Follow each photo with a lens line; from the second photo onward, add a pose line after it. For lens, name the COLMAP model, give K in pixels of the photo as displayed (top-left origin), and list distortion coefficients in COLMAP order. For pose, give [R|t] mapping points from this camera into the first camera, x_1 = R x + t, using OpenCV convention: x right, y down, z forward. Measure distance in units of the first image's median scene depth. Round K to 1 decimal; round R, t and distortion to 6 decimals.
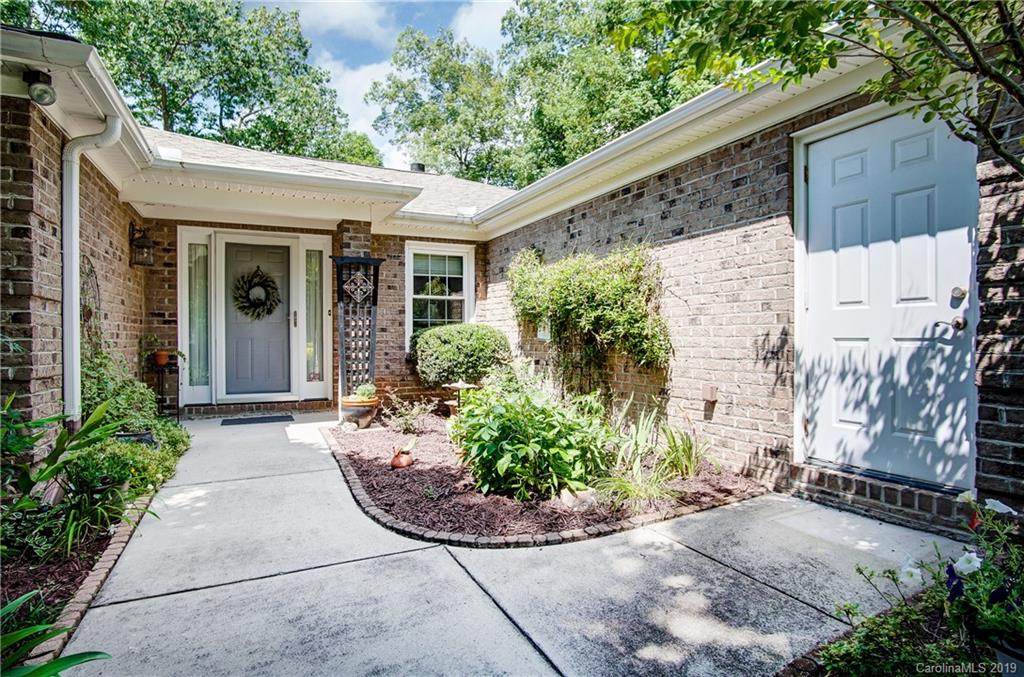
lens RADIAL K [[543.7, 0, 508.1], [0, 543.7, 339.3], [0, 0, 1]] dist [-0.025632, 0.000402]
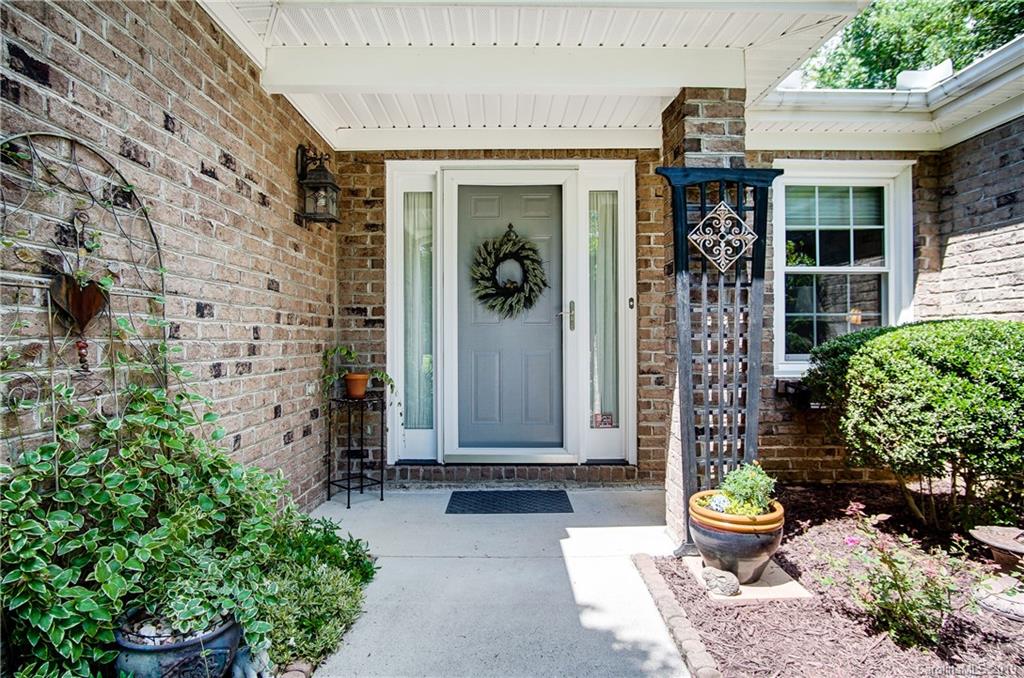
lens RADIAL K [[543.7, 0, 508.1], [0, 543.7, 339.8], [0, 0, 1]] dist [-0.025632, 0.000402]
pose [[0.904600, 0.002209, -0.426255, -0.231362], [-0.002224, 0.999997, 0.000464, -0.013582], [0.426255, 0.000528, 0.904603, 0.505741]]
